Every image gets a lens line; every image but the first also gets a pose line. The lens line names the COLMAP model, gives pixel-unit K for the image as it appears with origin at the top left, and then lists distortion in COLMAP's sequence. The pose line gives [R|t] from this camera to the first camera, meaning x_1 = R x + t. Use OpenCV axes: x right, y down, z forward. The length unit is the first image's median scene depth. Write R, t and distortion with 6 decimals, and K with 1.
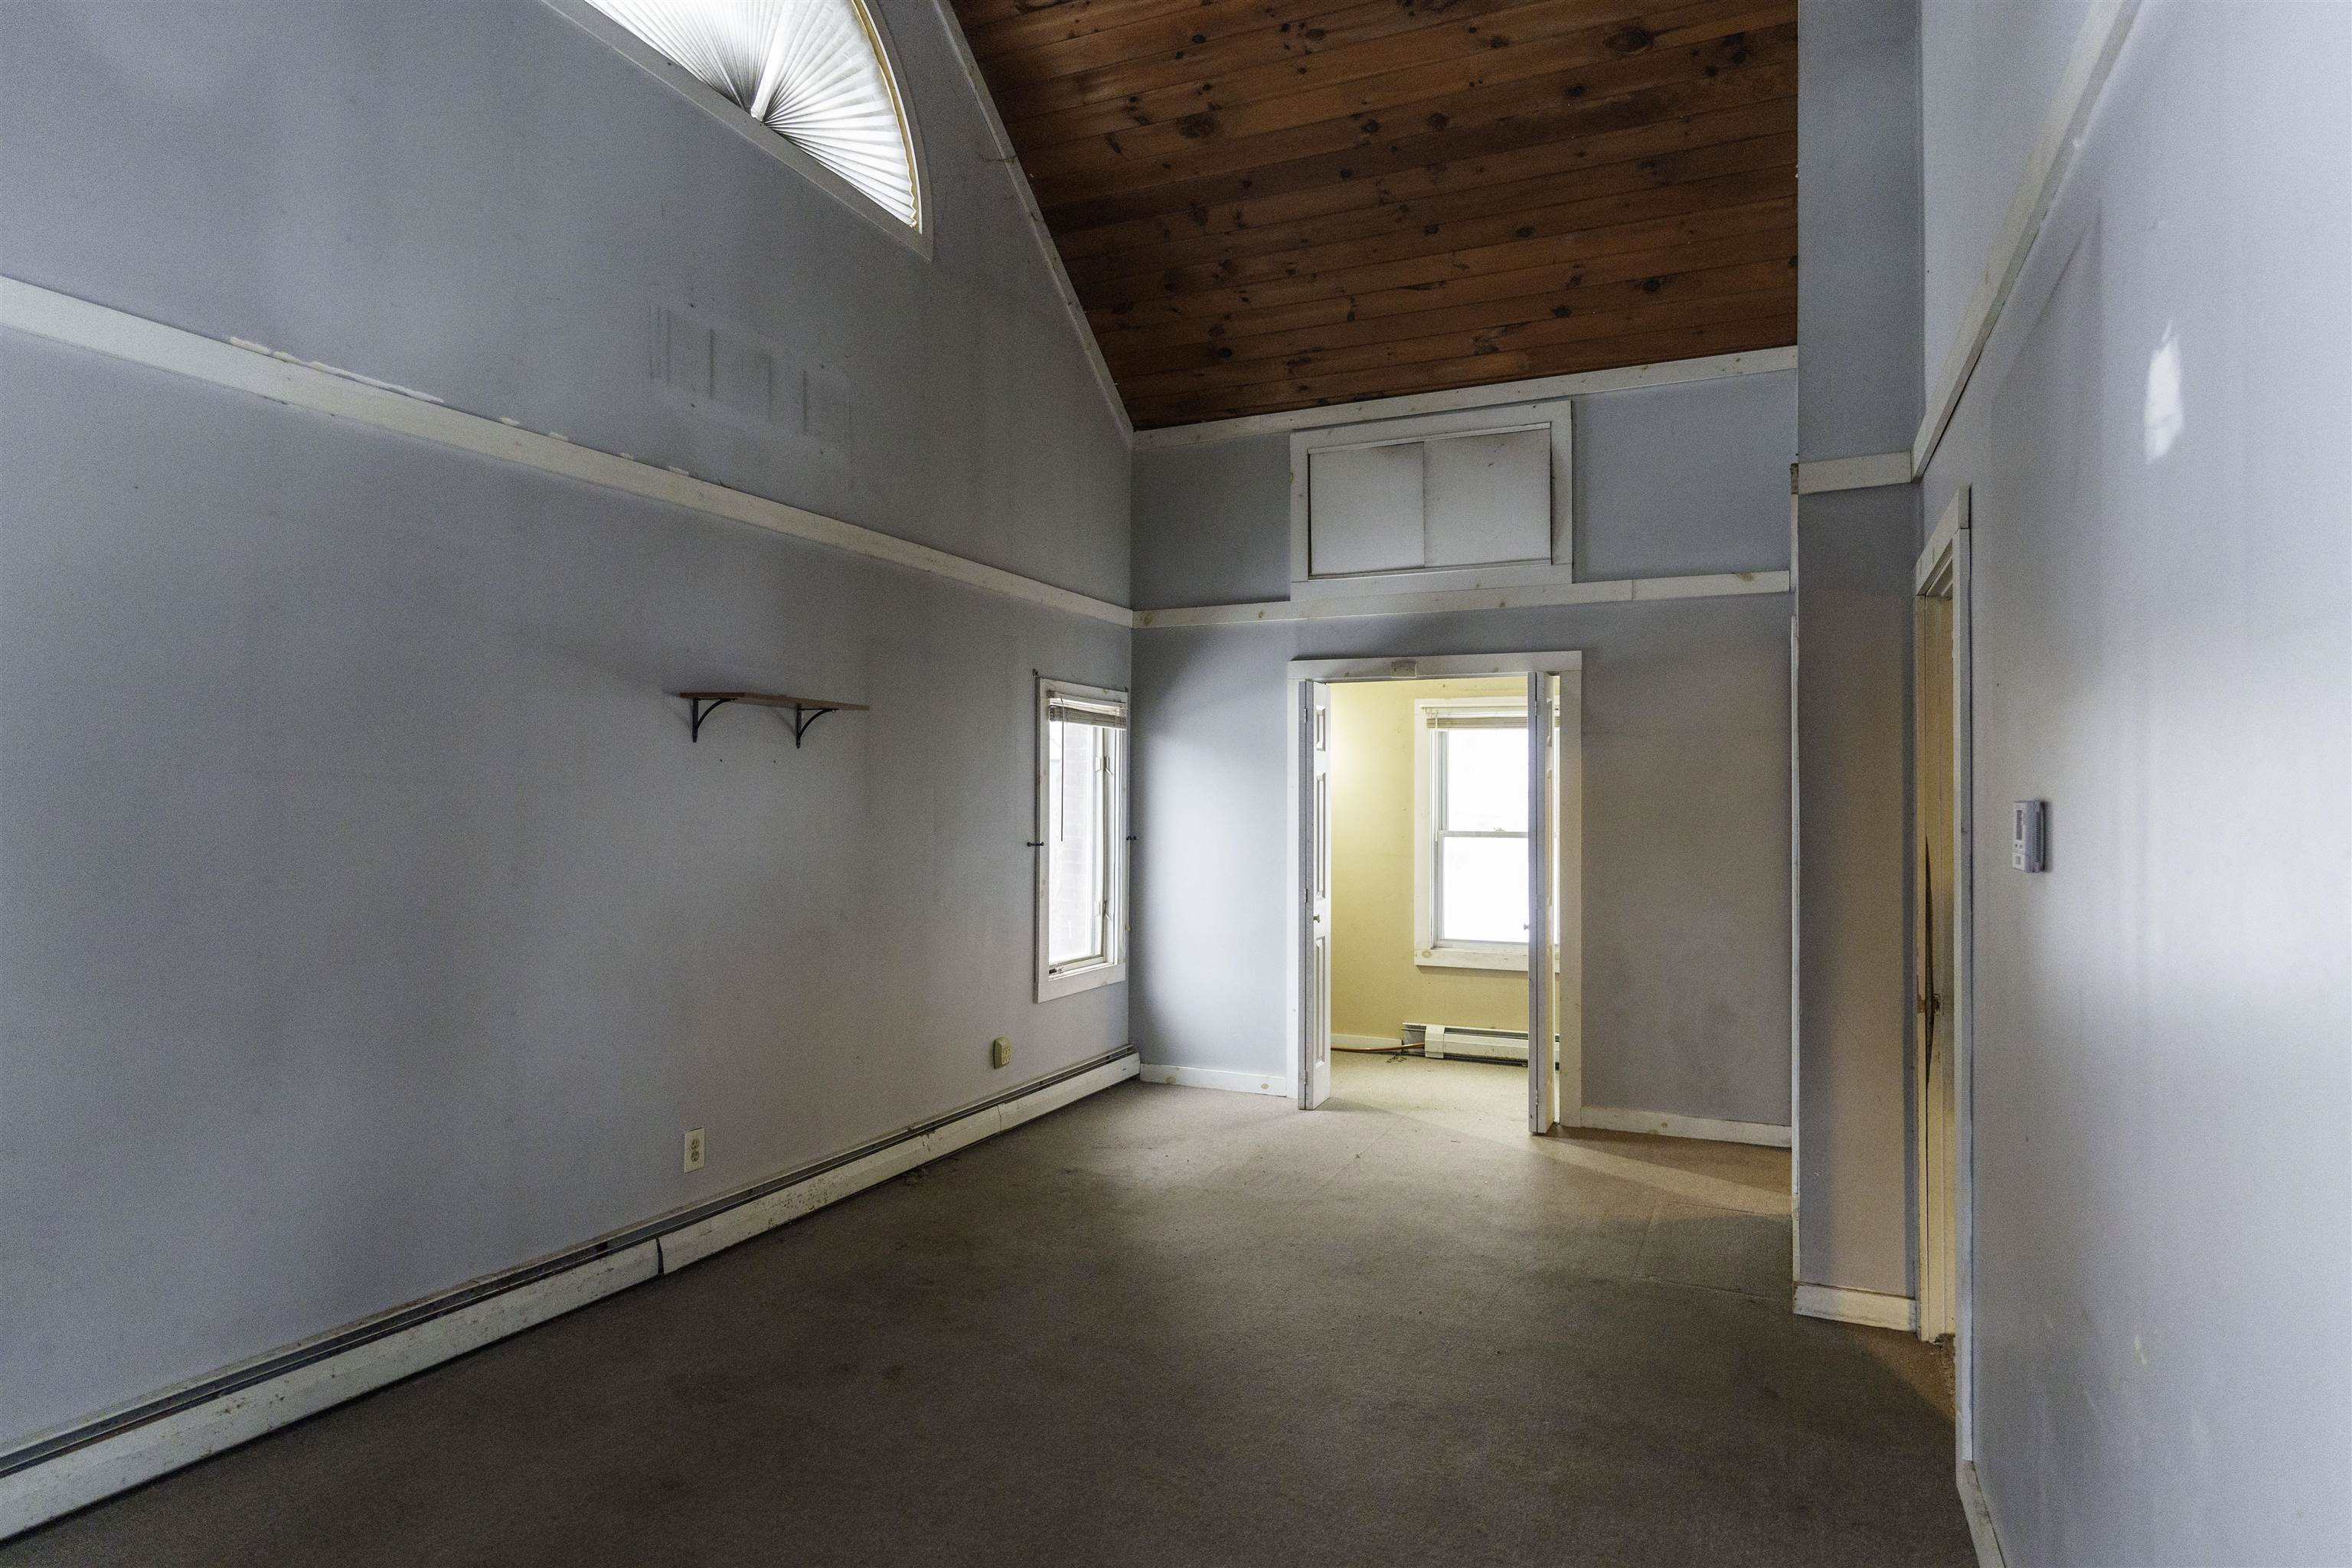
lens RADIAL K [[1252.2, 0, 1181.9], [0, 1252.2, 744.4], [0, 0, 1]] dist [0.000149, 0.000436]
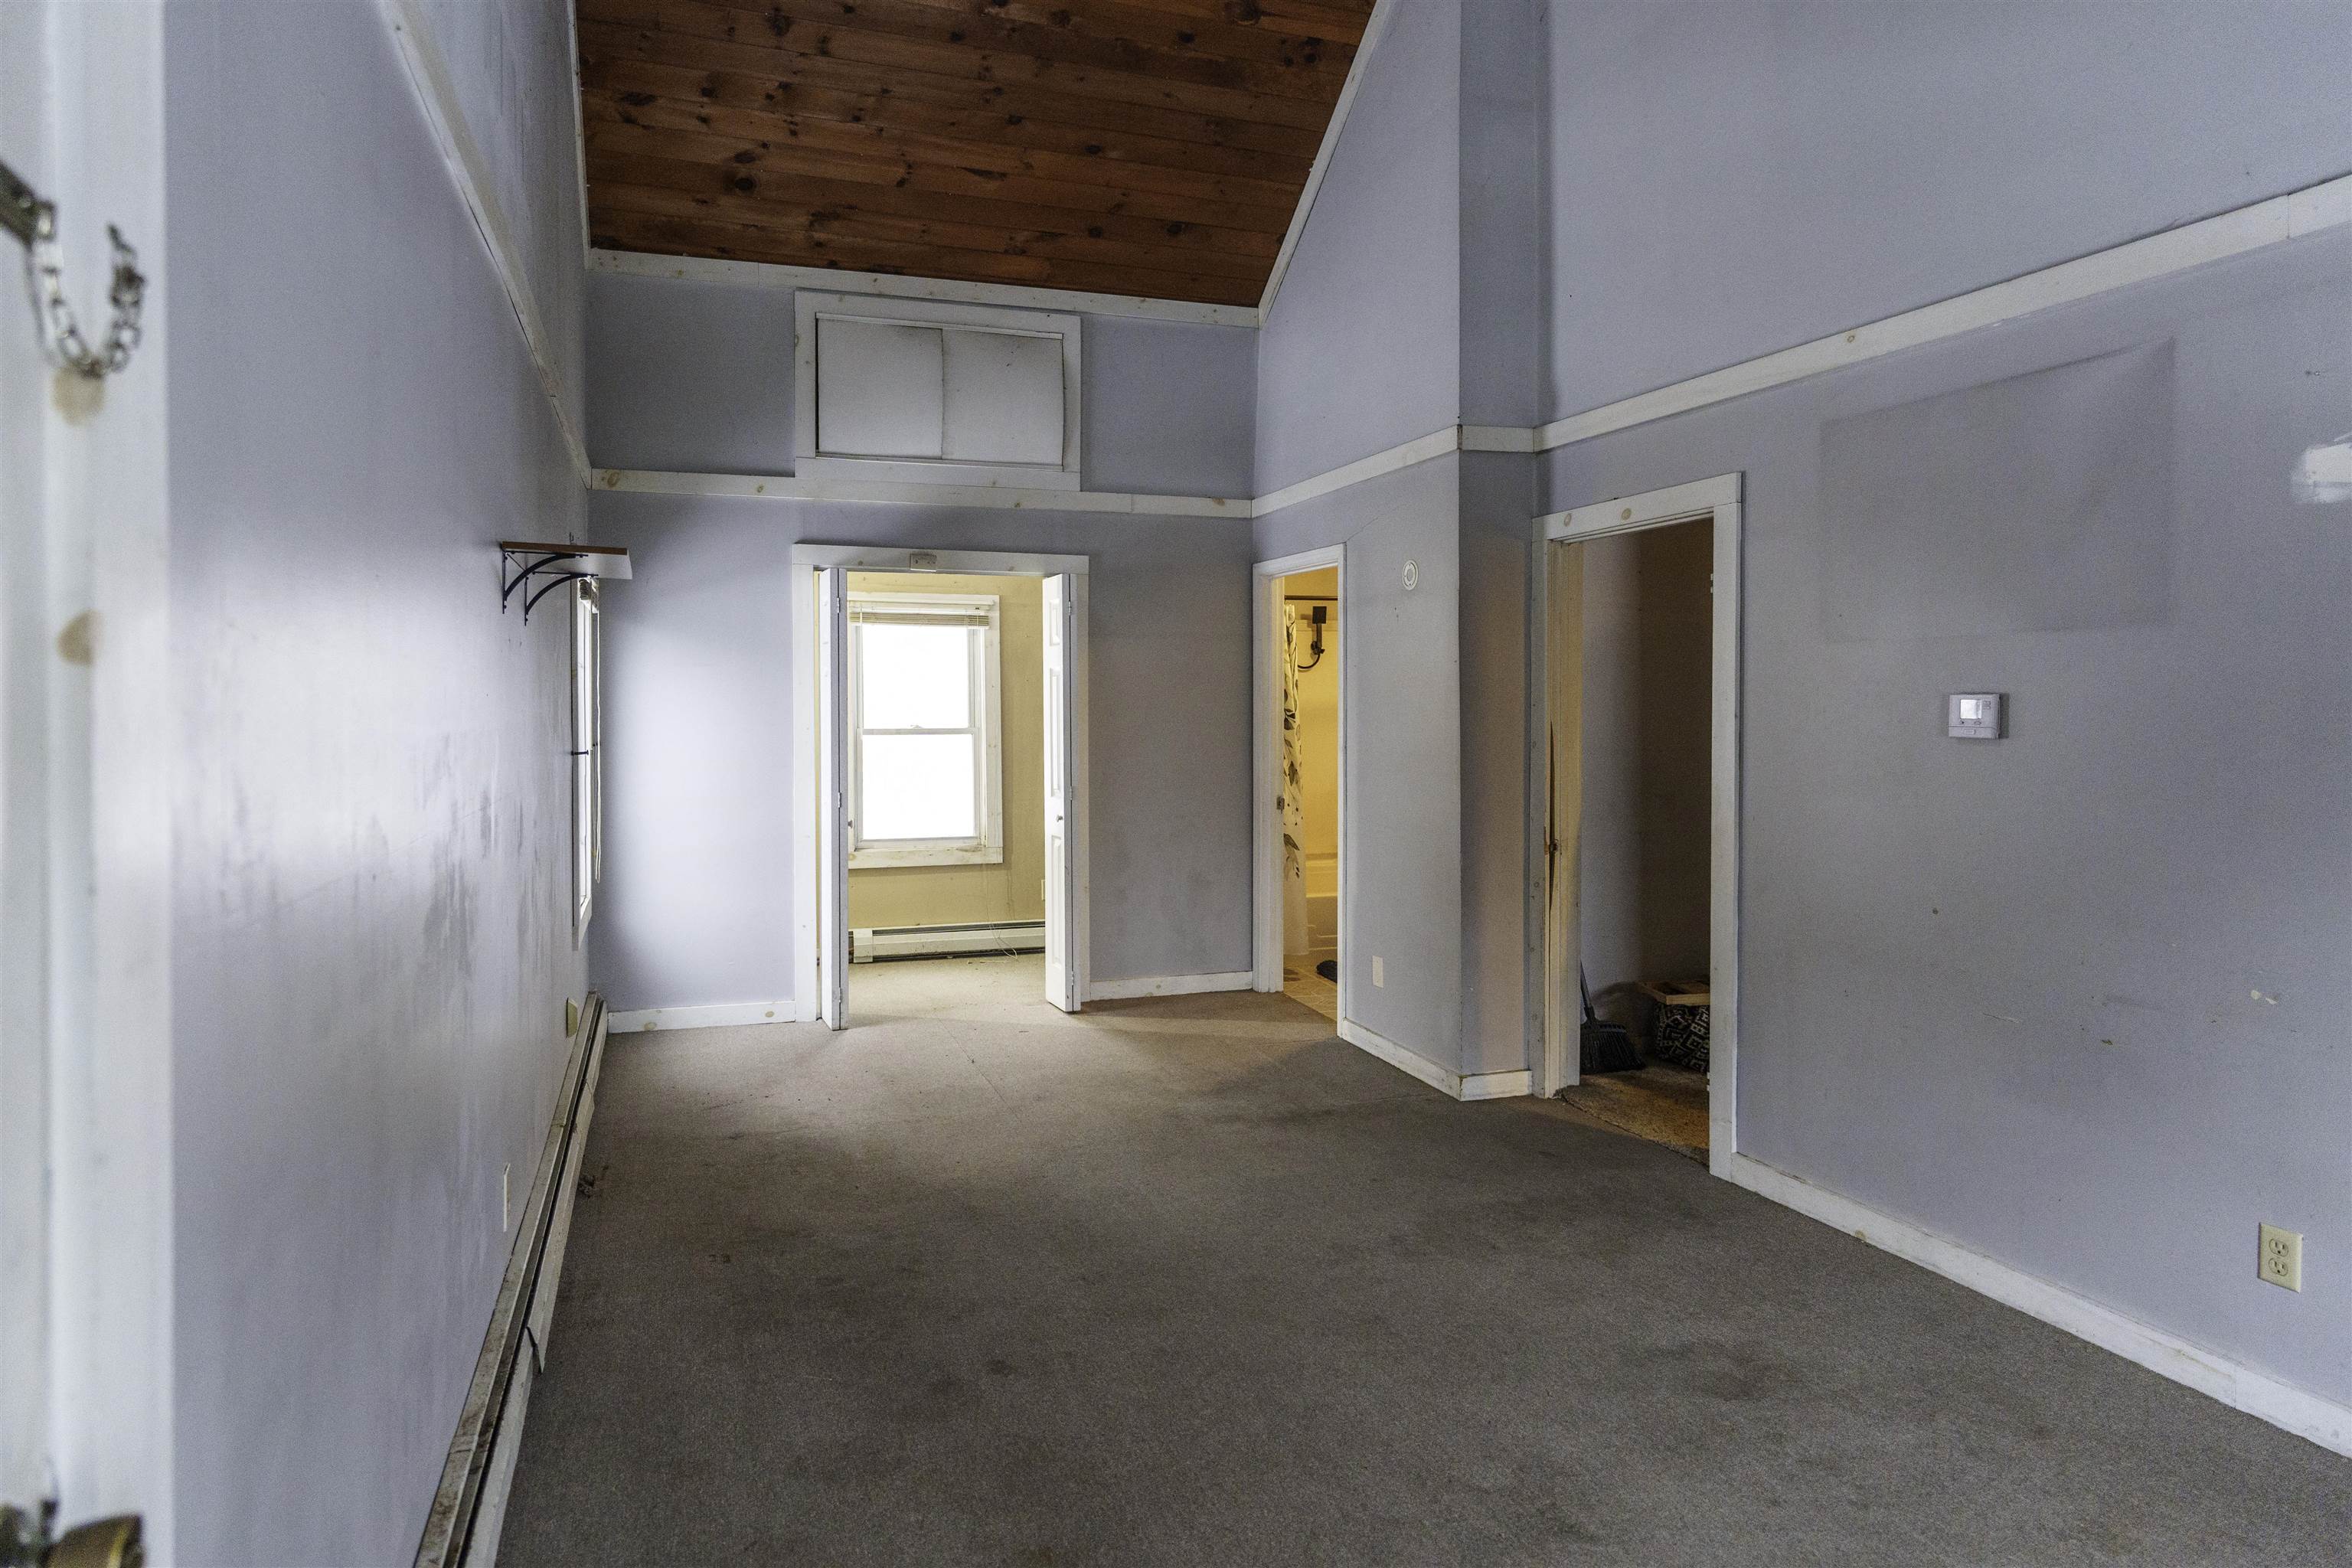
lens RADIAL K [[1367.1, 0, 877.7], [0, 1367.1, 680.1], [0, 0, 1]] dist [-0.000049, -0.001370]
pose [[0.761046, 0.006057, 0.648670, -0.539343], [-0.025521, 0.999462, 0.020609, 0.010538], [-0.648196, -0.032240, 0.760791, 0.217763]]
